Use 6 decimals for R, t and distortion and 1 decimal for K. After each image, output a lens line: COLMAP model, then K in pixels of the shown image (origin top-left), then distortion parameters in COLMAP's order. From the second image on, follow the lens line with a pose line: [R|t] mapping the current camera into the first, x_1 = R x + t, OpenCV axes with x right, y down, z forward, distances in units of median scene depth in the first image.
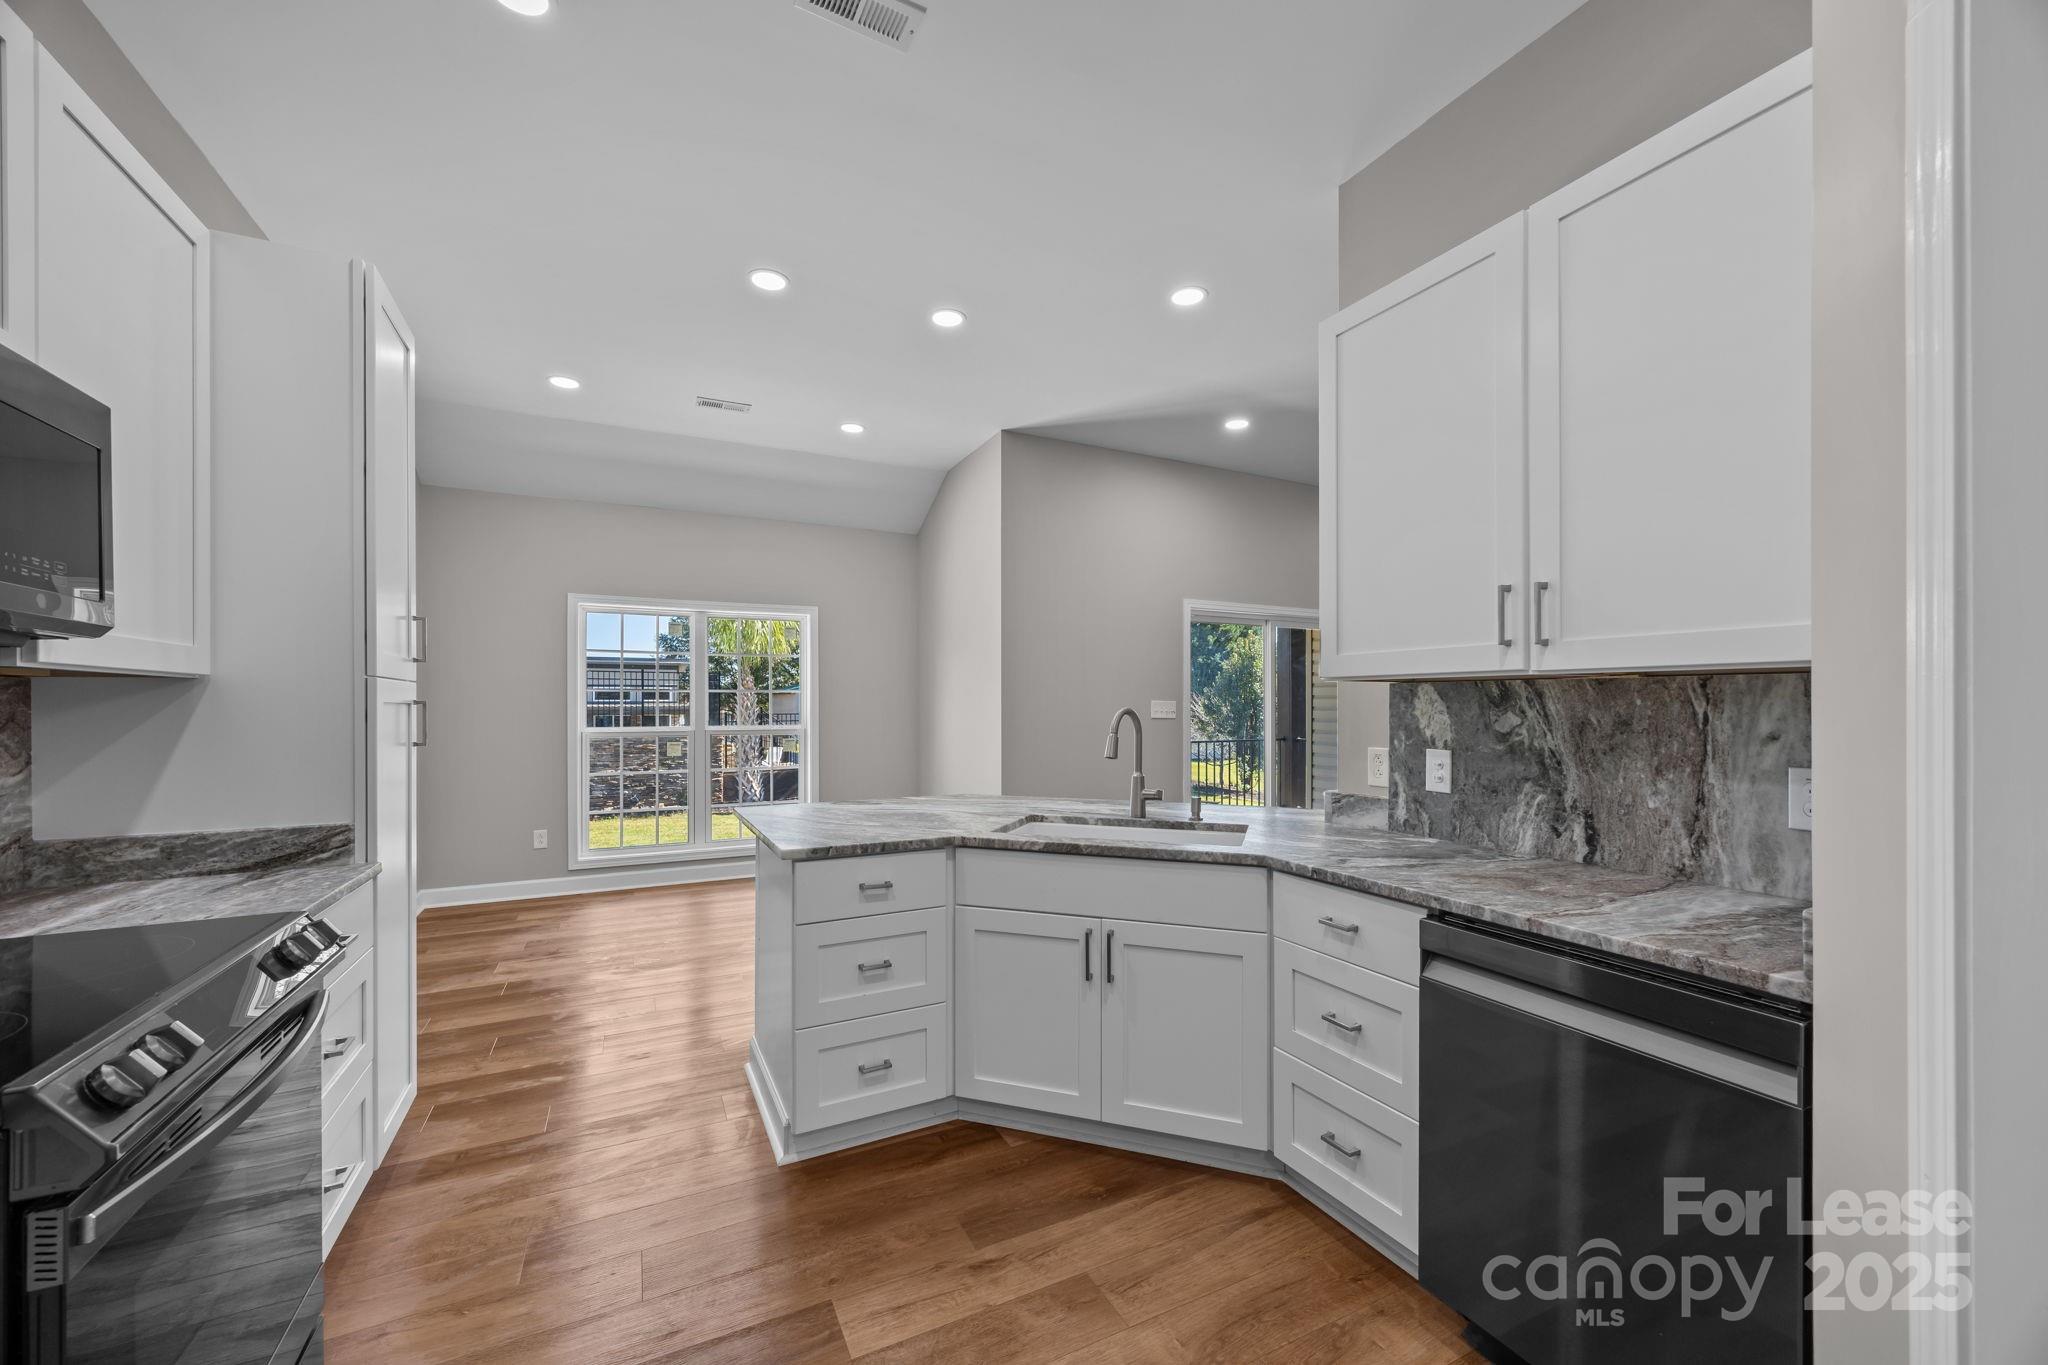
lens RADIAL K [[796.4, 0, 1015.2], [0, 796.4, 708.2], [0, 0, 1]] dist [0.008048, 0.000002]
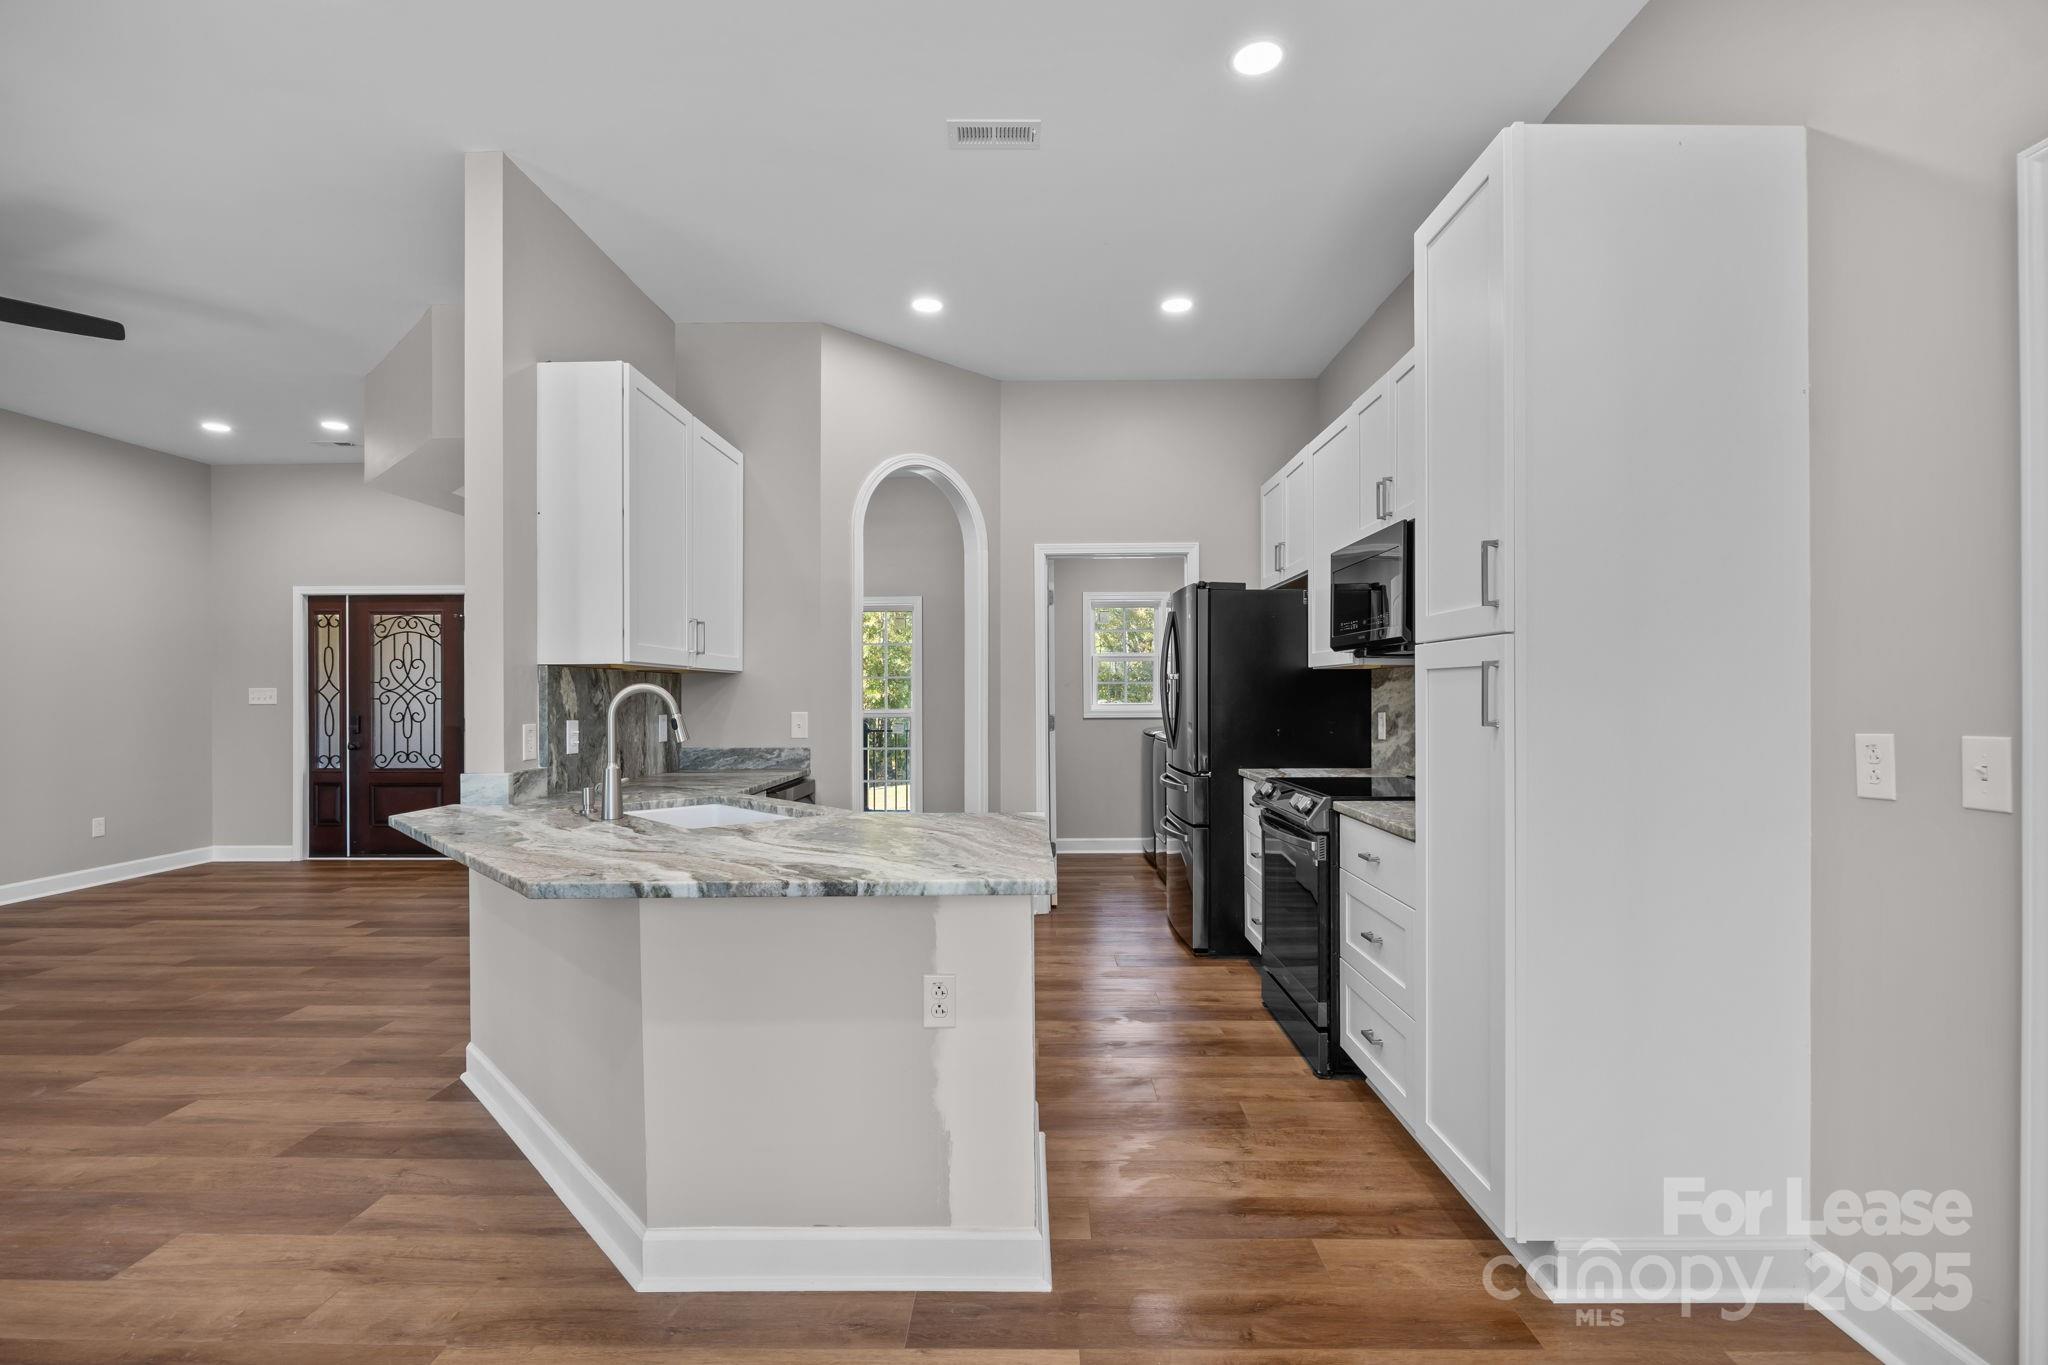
lens RADIAL K [[909.4, 0, 1028.2], [0, 909.4, 694.4], [0, 0, 1]] dist [-0.012872, -0.000322]
pose [[-0.895218, 0.005616, 0.445593, -0.770963], [0.007475, 0.999969, 0.002415, 0.012369], [-0.445566, 0.005493, -0.895232, 1.978033]]
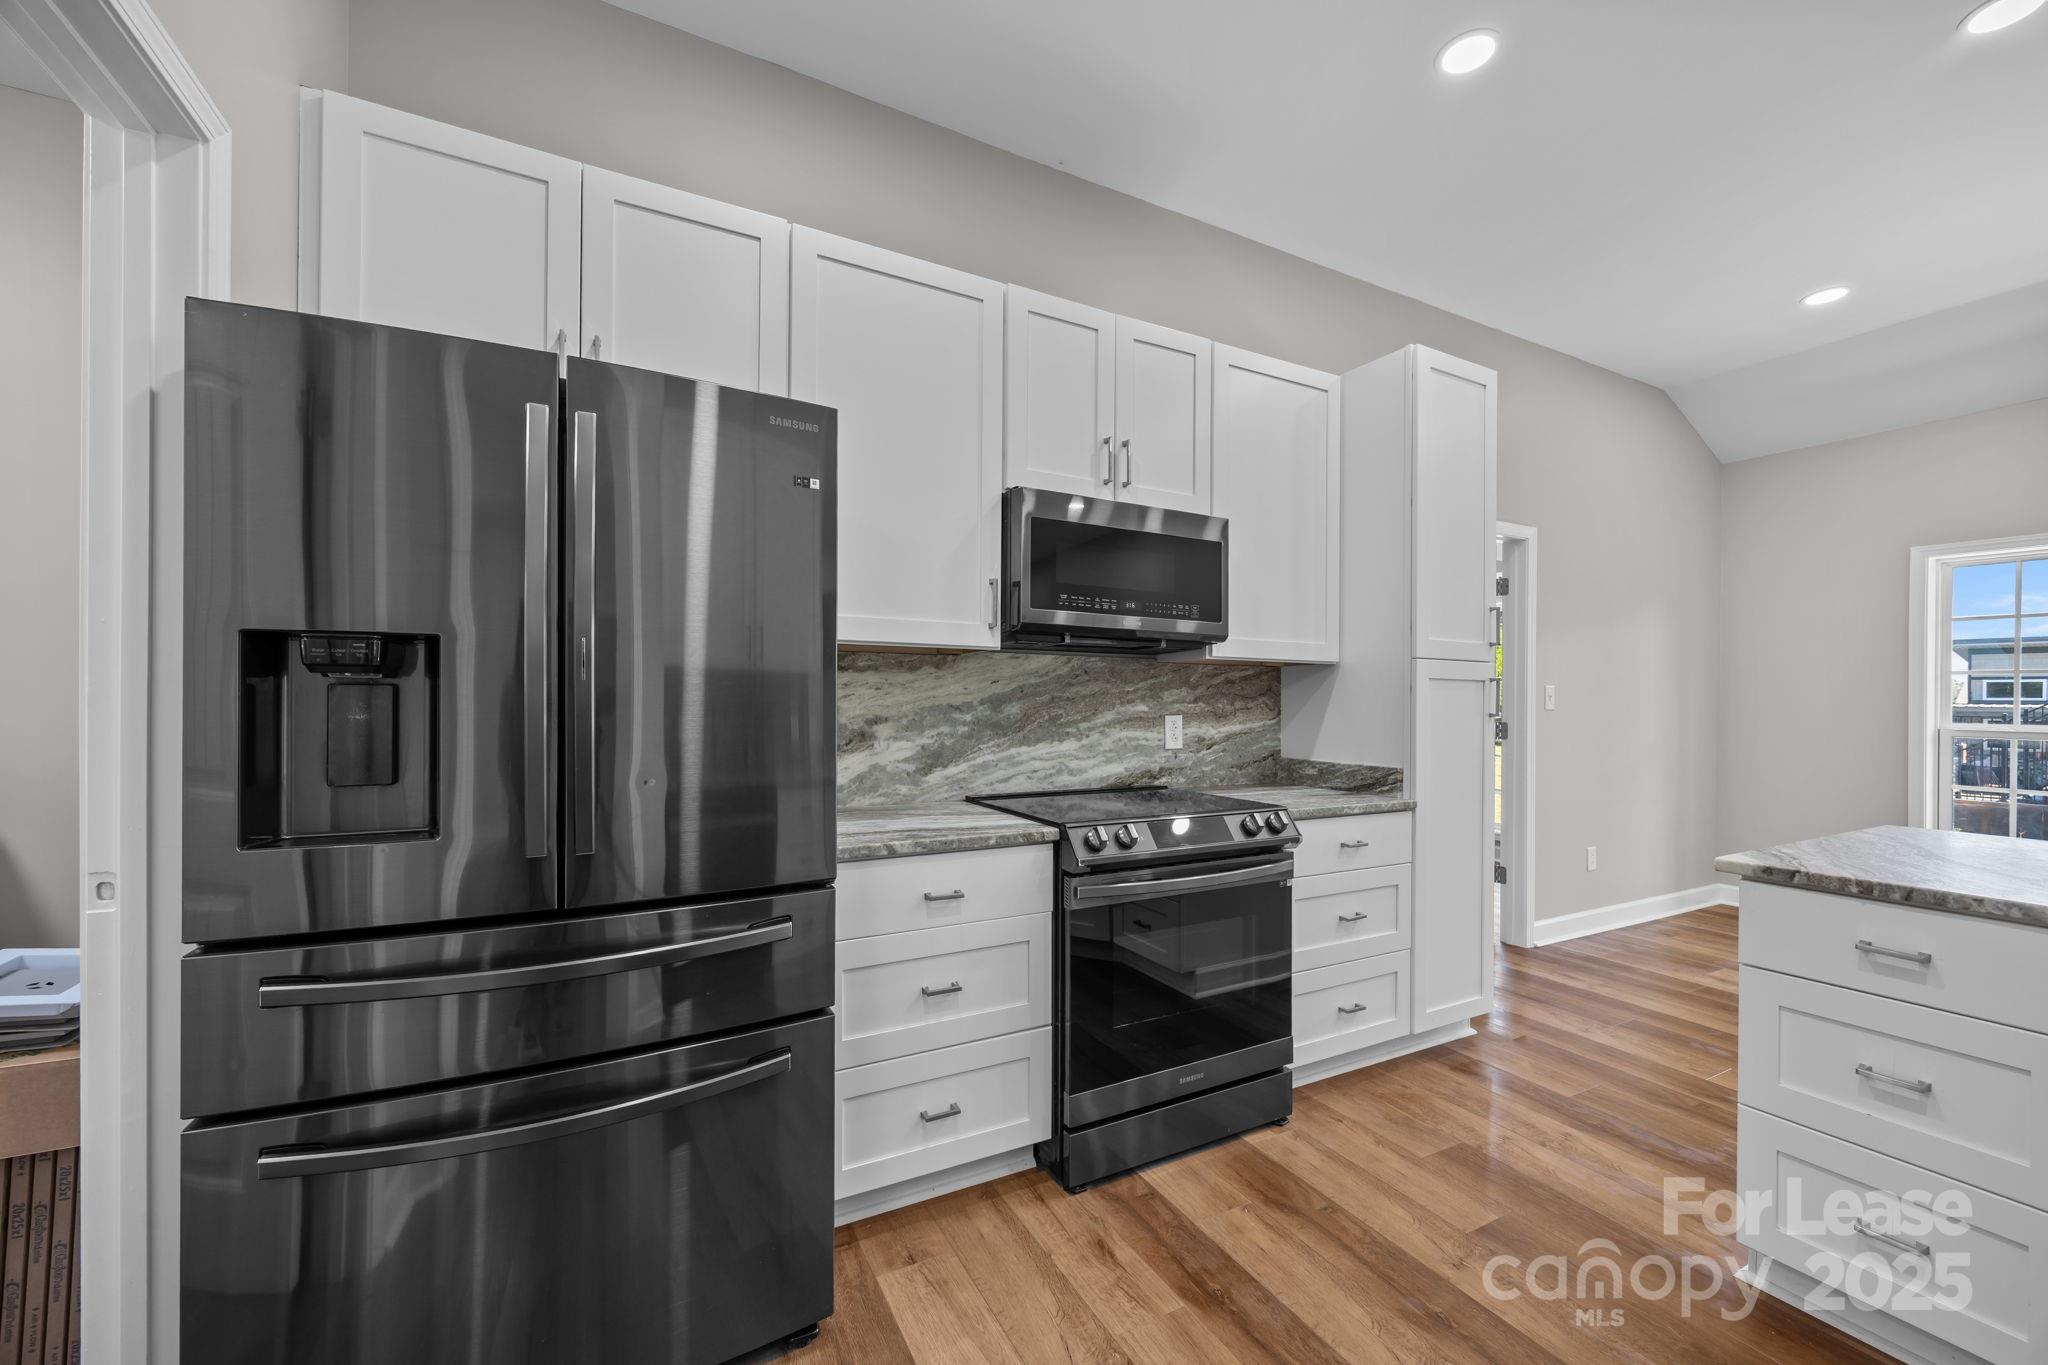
lens RADIAL K [[799.7, 0, 1032.8], [0, 799.7, 696.8], [0, 0, 1]] dist [0.000833, 0.000147]
pose [[0.033992, -0.000281, -0.999422, 0.433735], [-0.013259, 0.999912, -0.000732, 0.028764], [0.999334, 0.013276, 0.033986, 0.288271]]
